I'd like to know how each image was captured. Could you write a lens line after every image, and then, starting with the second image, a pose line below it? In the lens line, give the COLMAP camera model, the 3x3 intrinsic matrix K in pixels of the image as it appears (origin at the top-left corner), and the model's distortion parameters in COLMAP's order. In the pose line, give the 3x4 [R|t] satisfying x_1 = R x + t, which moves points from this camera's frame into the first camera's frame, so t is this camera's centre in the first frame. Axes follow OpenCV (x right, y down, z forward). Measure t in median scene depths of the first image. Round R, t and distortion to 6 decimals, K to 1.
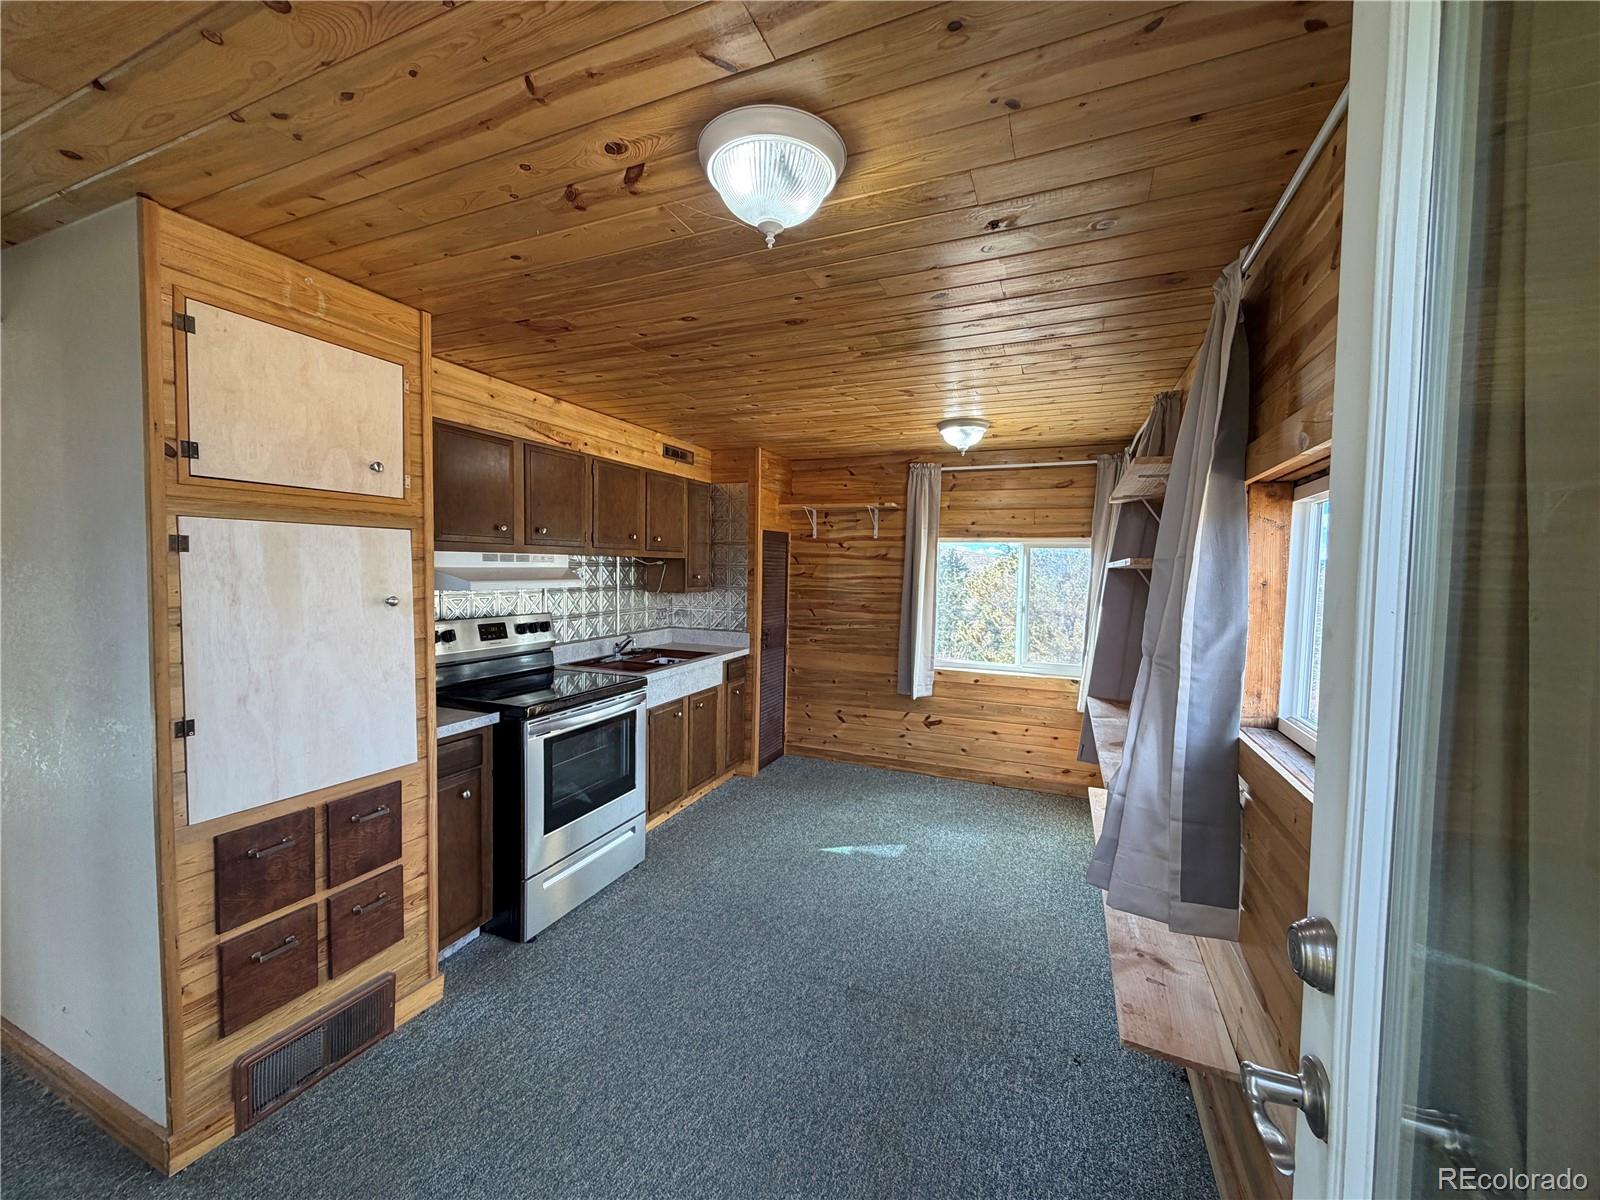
lens RADIAL K [[635.1, 0, 795.5], [0, 635.1, 599.9], [0, 0, 1]] dist [-0.000551, 0.000012]
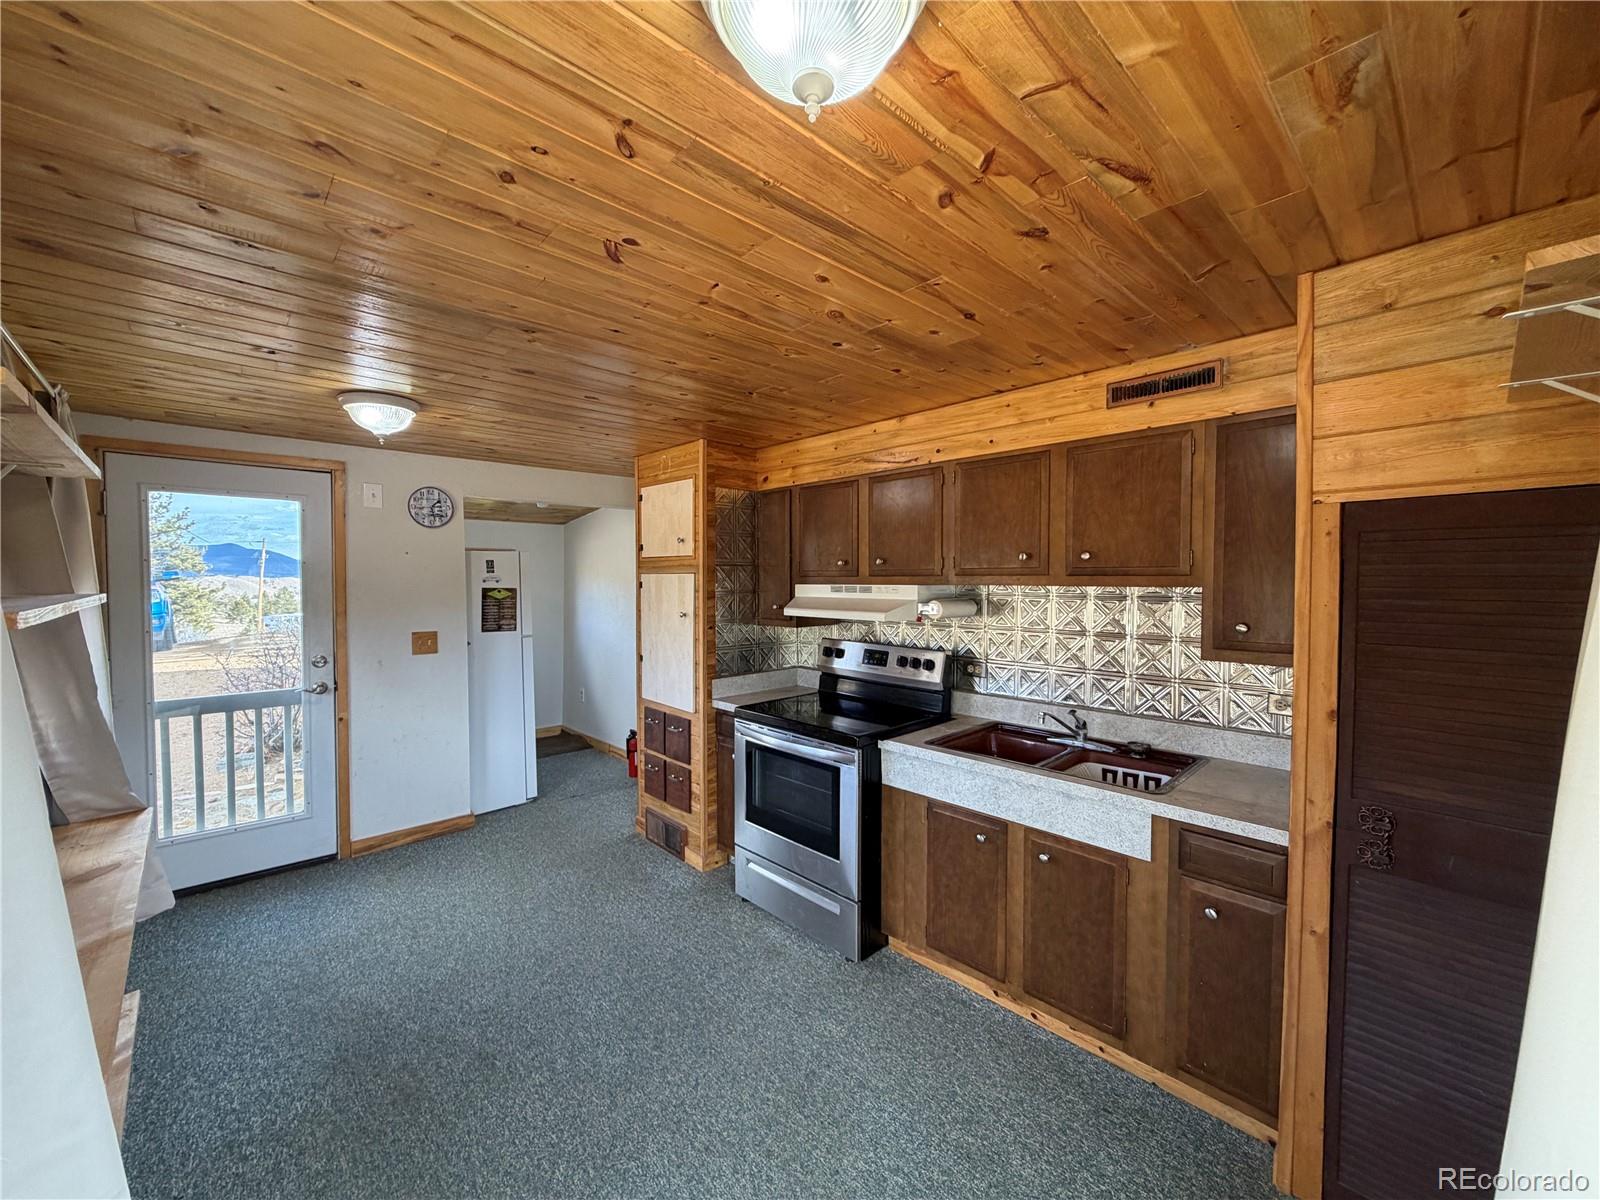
lens RADIAL K [[635.1, 0, 795.5], [0, 635.1, 599.9], [0, 0, 1]] dist [-0.000551, 0.000012]
pose [[-0.402224, 0.017806, -0.915368, 0.609606], [-0.053846, 0.997620, 0.043066, -0.094756], [0.913956, 0.066612, -0.400308, 1.421874]]
